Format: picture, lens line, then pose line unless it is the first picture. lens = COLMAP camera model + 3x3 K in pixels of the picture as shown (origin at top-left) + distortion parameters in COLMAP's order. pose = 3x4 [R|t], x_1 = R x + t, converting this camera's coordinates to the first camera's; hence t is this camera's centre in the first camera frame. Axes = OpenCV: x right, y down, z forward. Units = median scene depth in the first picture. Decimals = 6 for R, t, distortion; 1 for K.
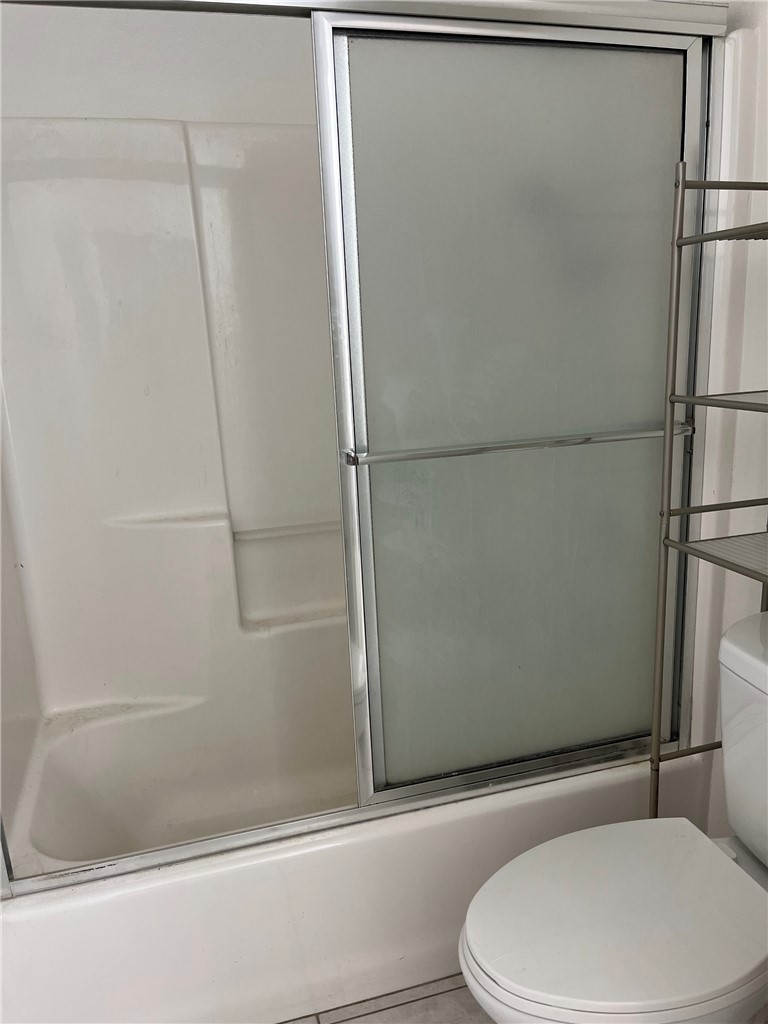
lens RADIAL K [[775.9, 0, 386.2], [0, 775.9, 511.0], [0, 0, 1]] dist [0.023626, -0.062168]
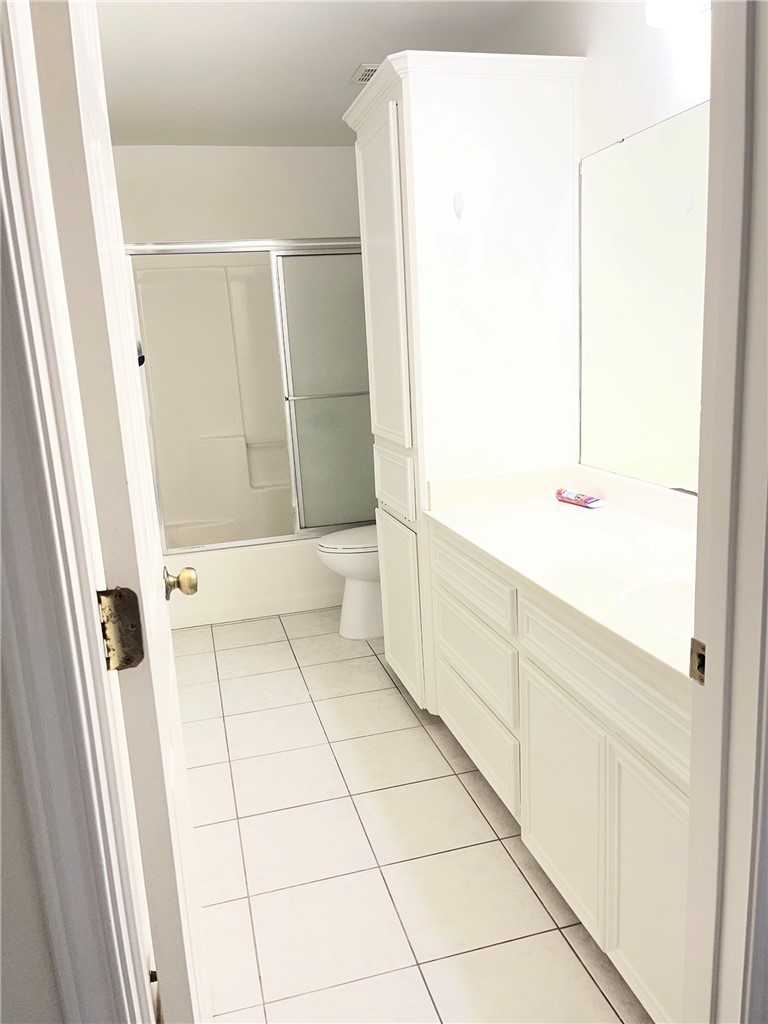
lens RADIAL K [[775.9, 0, 382.2], [0, 775.9, 512.4], [0, 0, 1]] dist [0.023626, -0.062168]
pose [[0.999486, -0.007330, -0.031195, 0.257585], [0.006832, 0.999848, -0.016032, 0.262154], [0.031307, 0.015810, 0.999385, -1.200751]]
